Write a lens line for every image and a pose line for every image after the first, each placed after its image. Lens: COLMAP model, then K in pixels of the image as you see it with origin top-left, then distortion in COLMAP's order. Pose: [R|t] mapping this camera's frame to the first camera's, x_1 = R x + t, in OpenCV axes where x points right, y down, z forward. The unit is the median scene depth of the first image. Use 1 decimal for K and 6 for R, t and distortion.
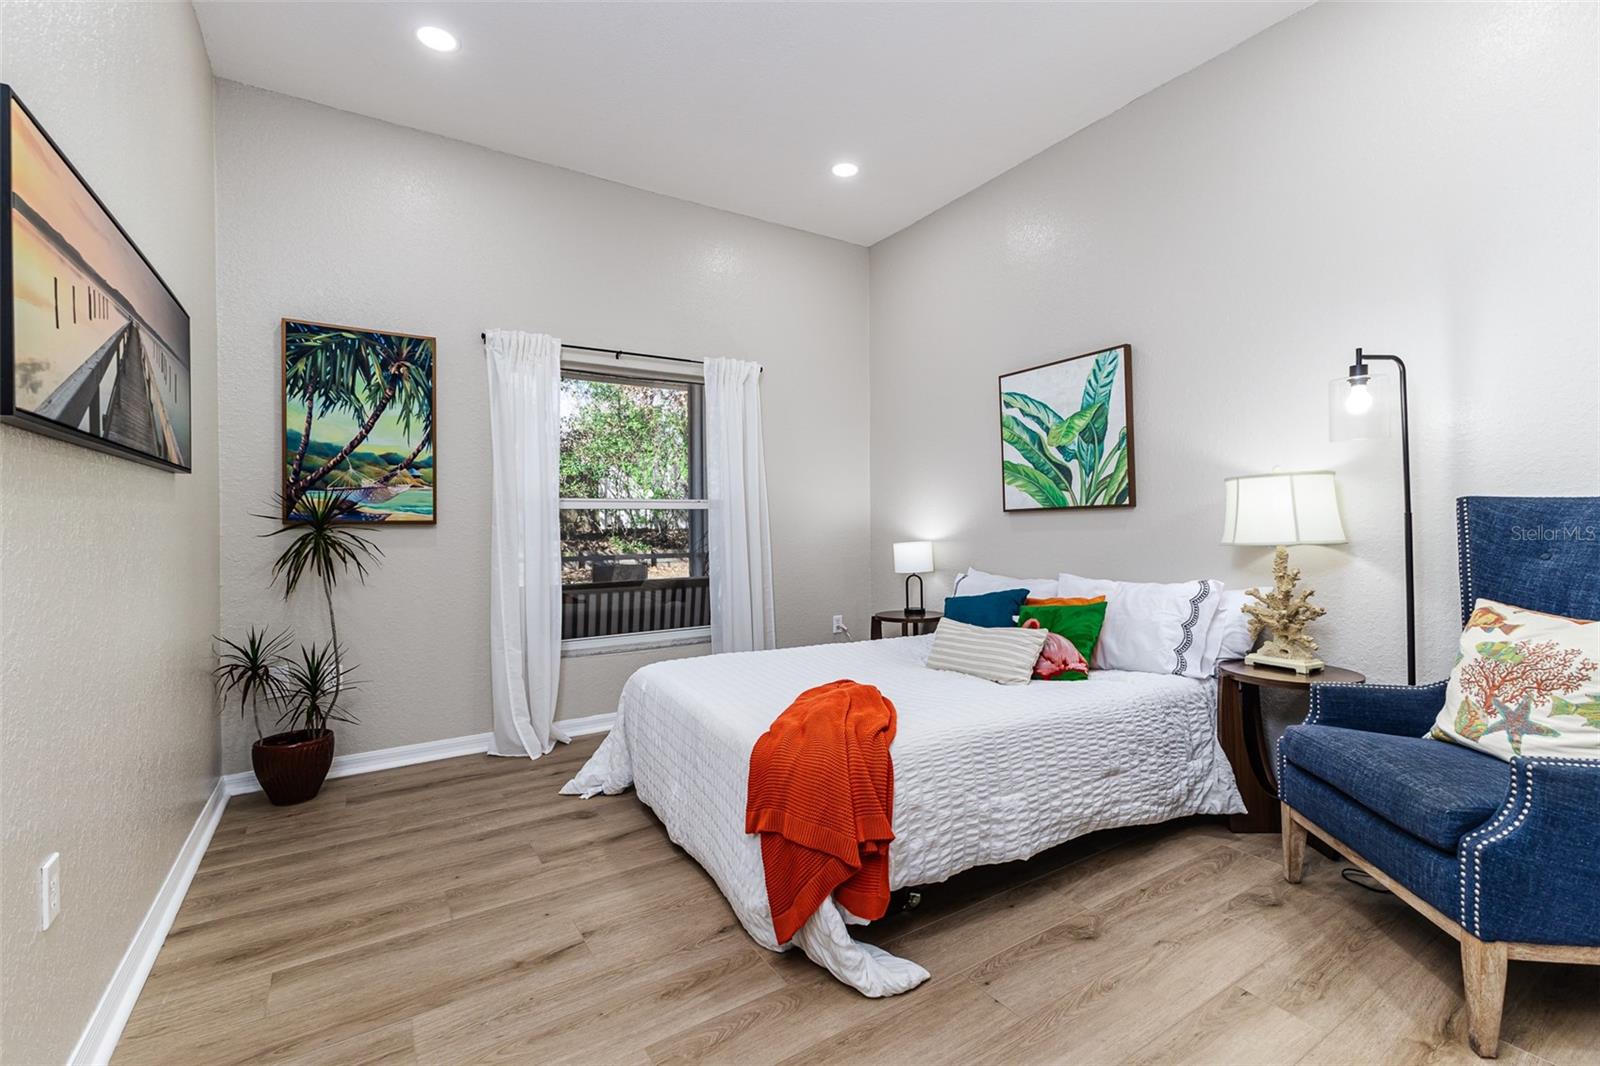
lens RADIAL K [[705.7, 0, 797.2], [0, 705.7, 527.9], [0, 0, 1]] dist [0.001748, 0.000010]
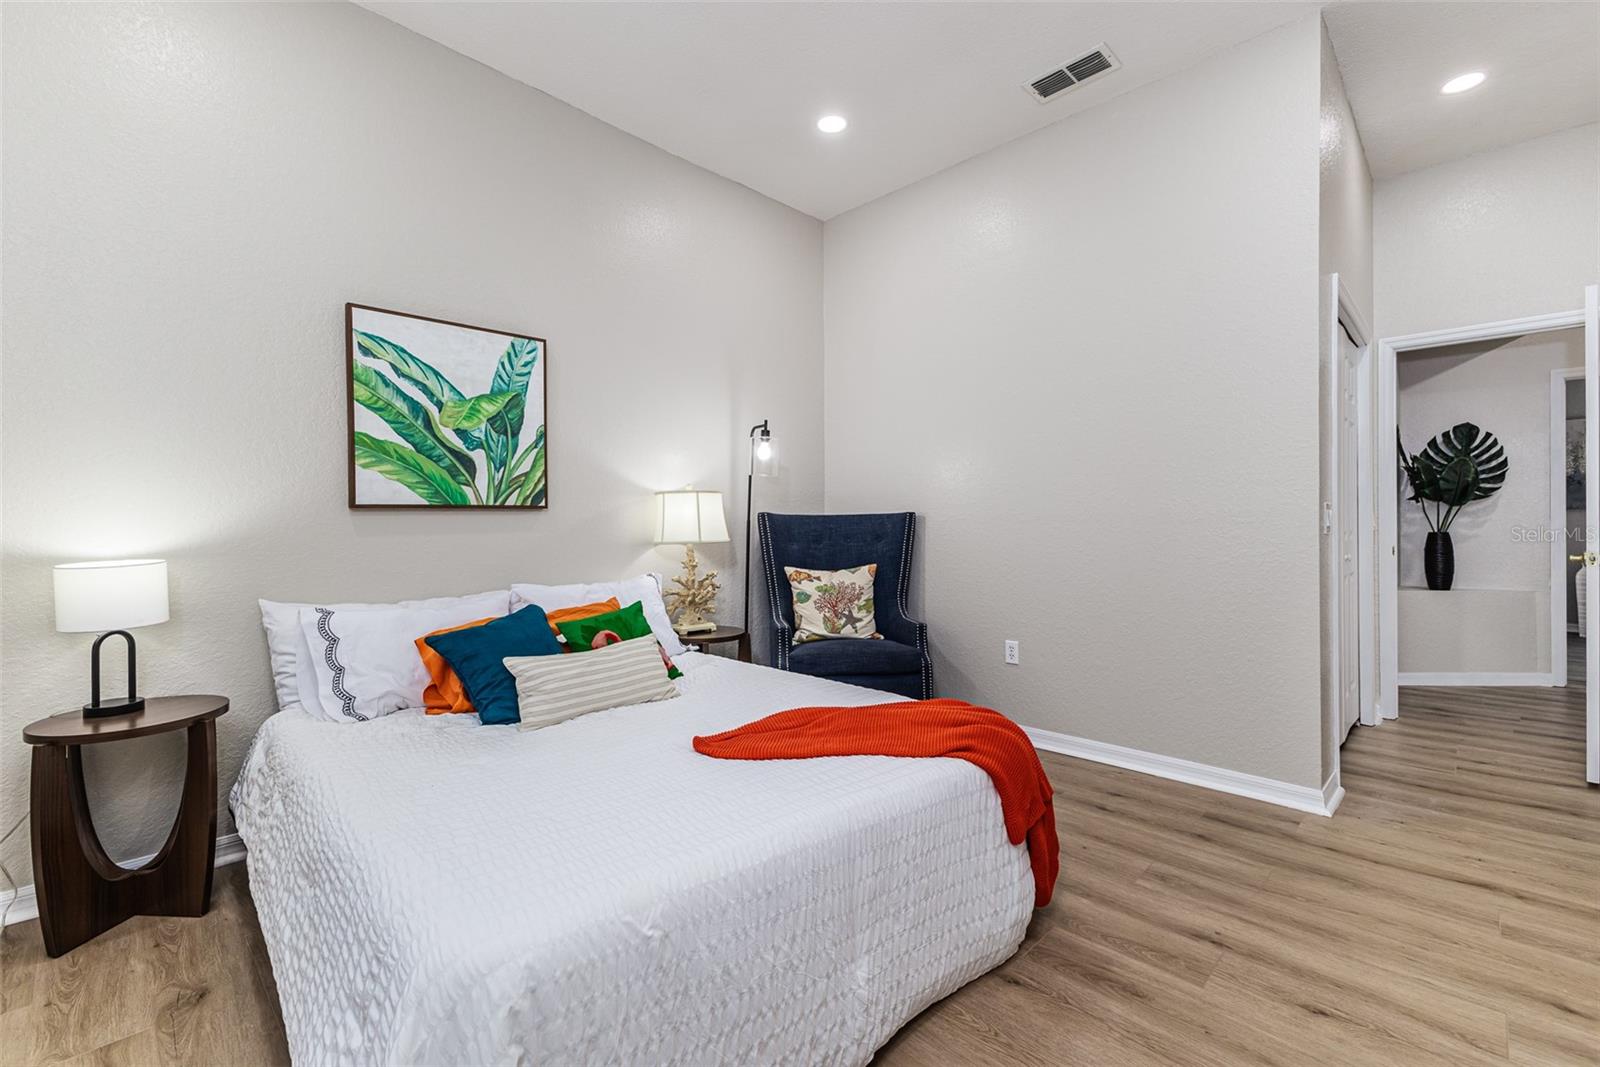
lens RADIAL K [[705.7, 0, 797.2], [0, 705.7, 528.4], [0, 0, 1]] dist [0.001748, 0.000010]
pose [[-0.243456, 0.013457, 0.969819, -0.512524], [0.012264, 0.999867, -0.010795, 0.010717], [-0.969834, 0.009265, -0.243588, 0.843589]]
